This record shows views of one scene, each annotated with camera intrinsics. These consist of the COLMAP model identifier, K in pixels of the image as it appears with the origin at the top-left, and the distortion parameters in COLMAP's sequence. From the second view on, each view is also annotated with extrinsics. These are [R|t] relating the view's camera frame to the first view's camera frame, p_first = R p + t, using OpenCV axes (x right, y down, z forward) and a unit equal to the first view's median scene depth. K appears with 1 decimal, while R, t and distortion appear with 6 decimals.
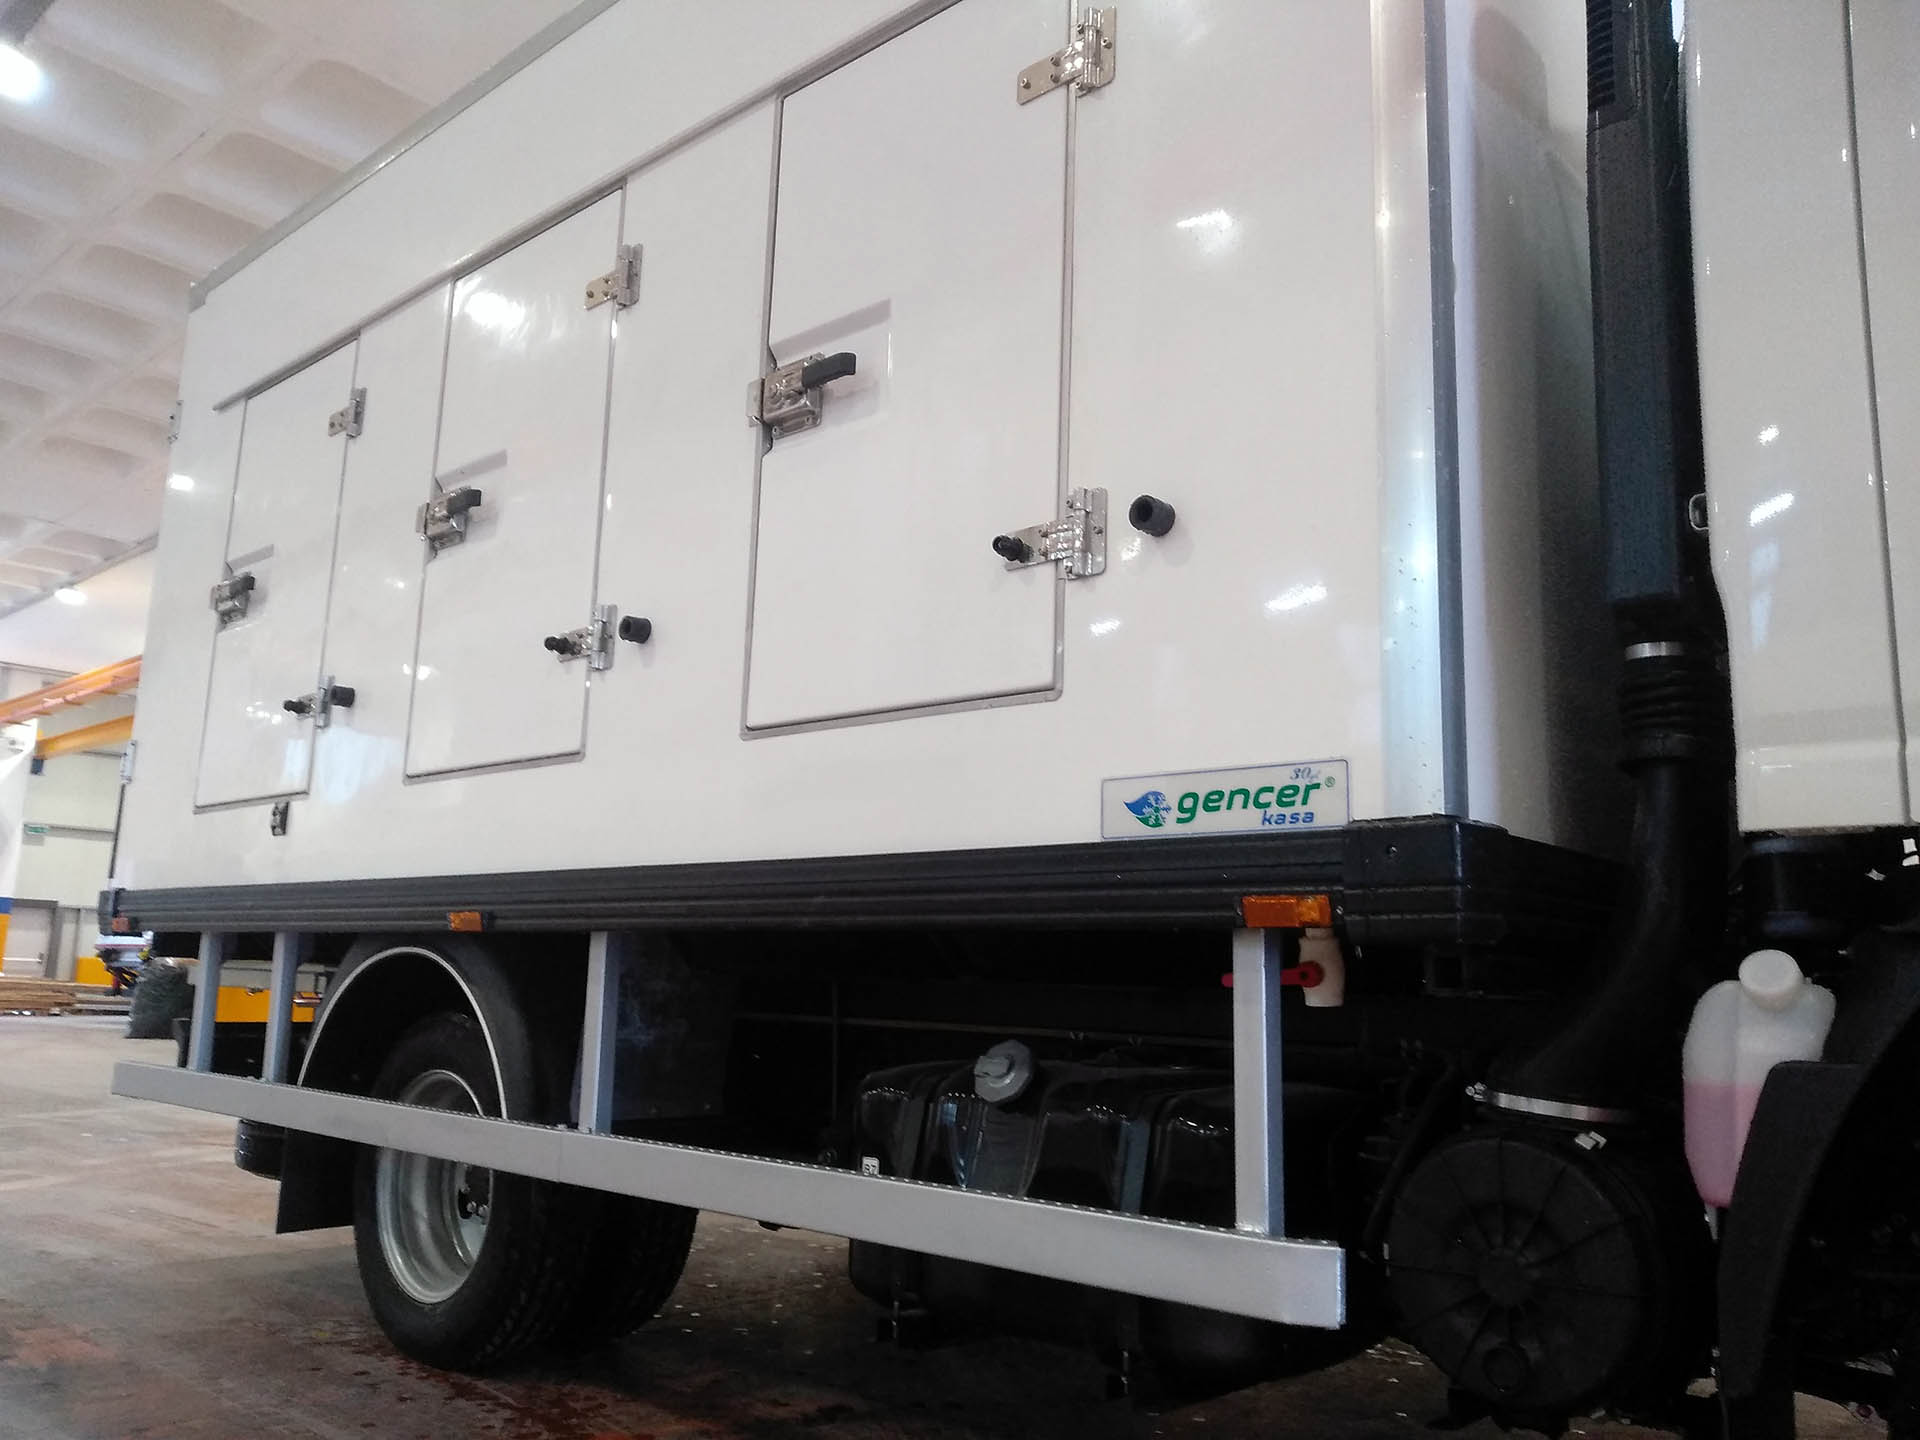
lens RADIAL K [[1470.4, 0, 960.0], [0, 1470.4, 720.0], [0, 0, 1]] dist [0.001030, 0.003026]
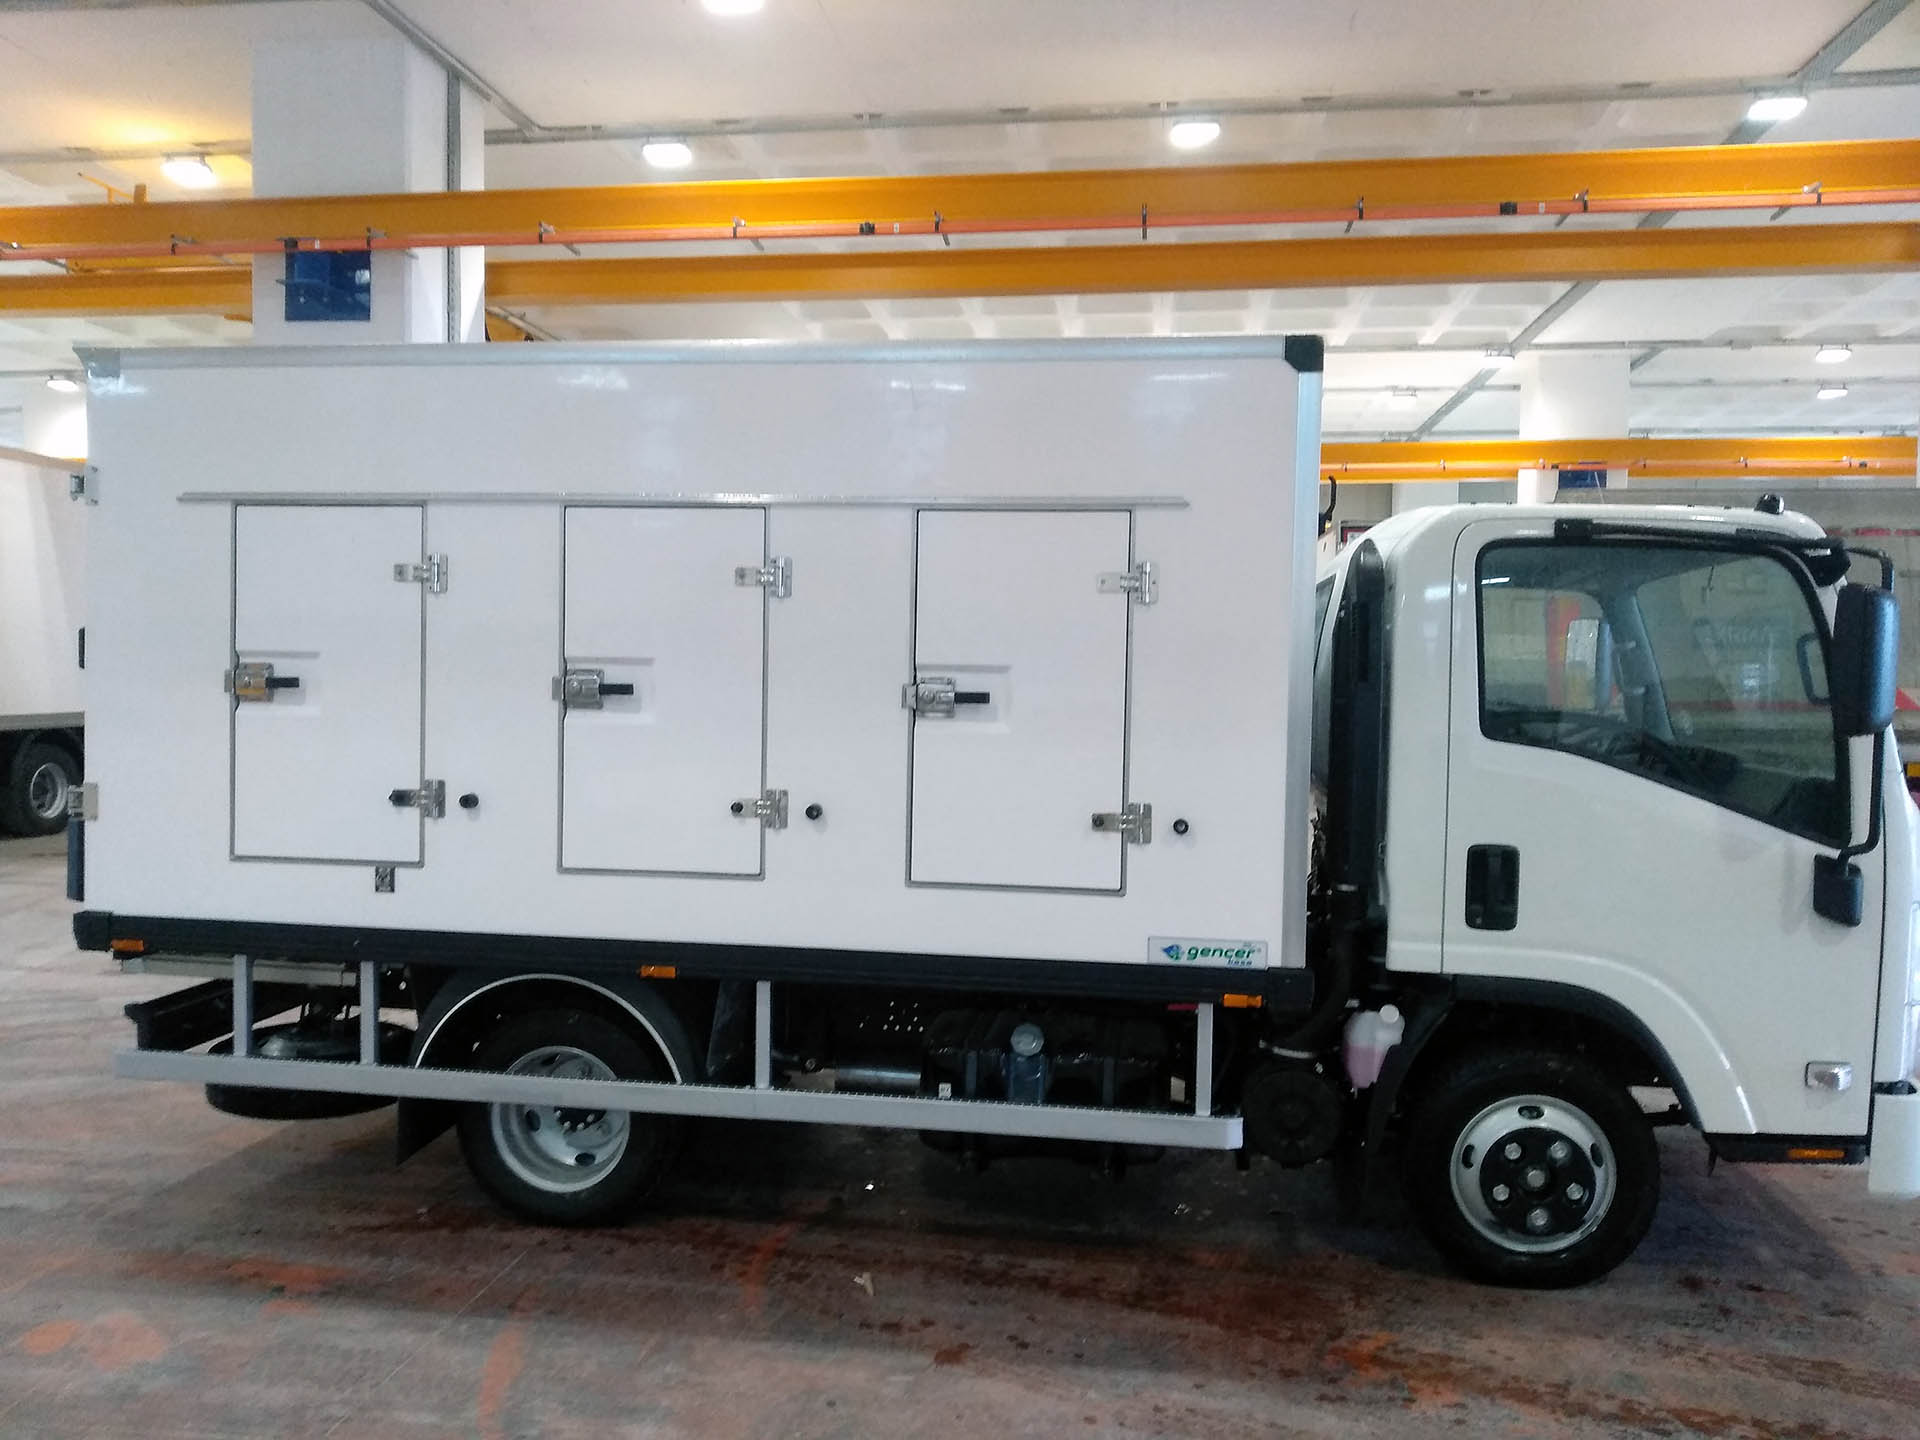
lens RADIAL K [[1470.4, 0, 960.0], [0, 1470.4, 720.0], [0, 0, 1]] dist [0.001030, 0.003026]
pose [[0.831815, -0.028624, 0.554314, -0.982886], [-0.093549, 0.977153, 0.190841, -0.488305], [-0.547112, -0.210600, 0.810133, -0.437035]]
